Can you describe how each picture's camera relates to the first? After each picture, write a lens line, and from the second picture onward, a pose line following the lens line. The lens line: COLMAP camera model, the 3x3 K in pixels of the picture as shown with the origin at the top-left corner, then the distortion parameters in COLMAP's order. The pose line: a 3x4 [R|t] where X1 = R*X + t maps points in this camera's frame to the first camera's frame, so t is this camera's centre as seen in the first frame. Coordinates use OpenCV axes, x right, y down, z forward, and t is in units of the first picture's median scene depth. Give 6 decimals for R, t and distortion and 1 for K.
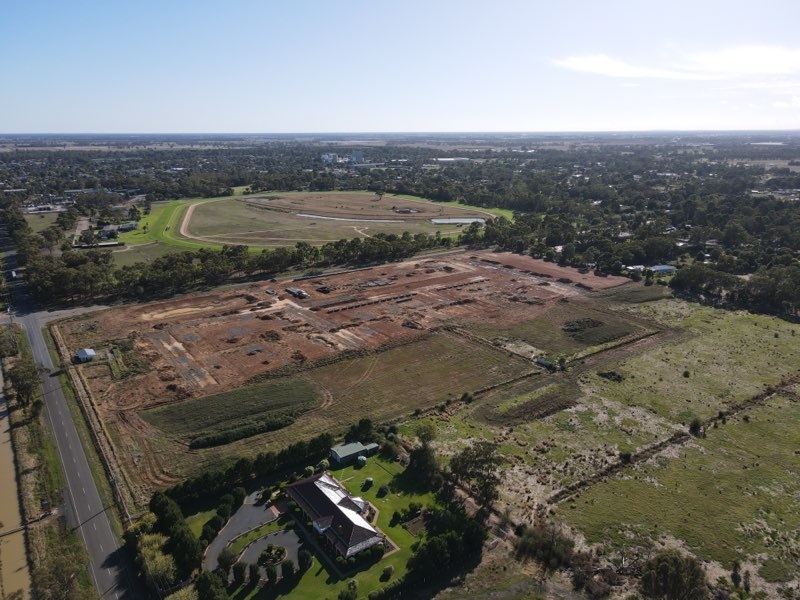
lens RADIAL K [[585.6, 0, 400.0], [0, 585.6, 300.0], [0, 0, 1]] dist [0.005083, 0.017905]
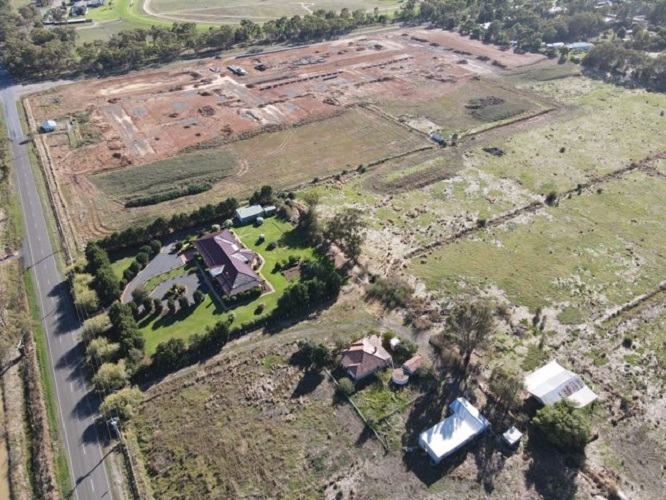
lens RADIAL K [[487.5, 0, 333.0], [0, 487.5, 250.0], [0, 0, 1]] dist [0.005083, 0.017905]
pose [[0.997947, 0.025433, -0.058779, 0.081642], [-0.003964, 0.940542, 0.339655, -0.007210], [0.063923, -0.338725, 0.938712, 0.021454]]
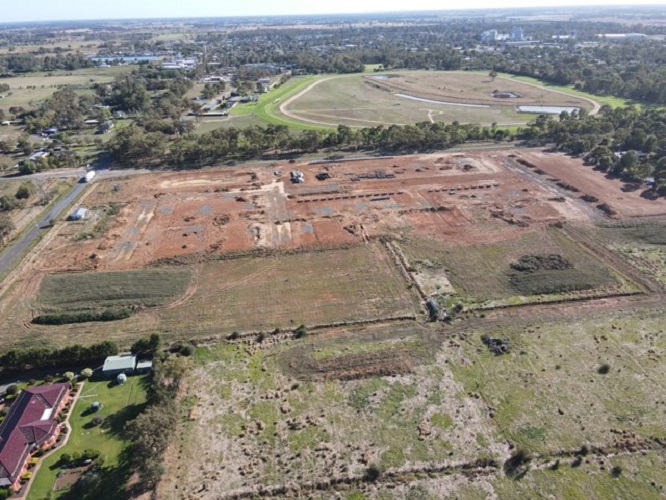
lens RADIAL K [[487.5, 0, 333.0], [0, 487.5, 250.0], [0, 0, 1]] dist [0.005083, 0.017905]
pose [[0.895235, 0.179993, -0.407623, 0.305333], [-0.104263, 0.974006, 0.201103, -0.076995], [0.433224, -0.137535, 0.890731, 0.251639]]
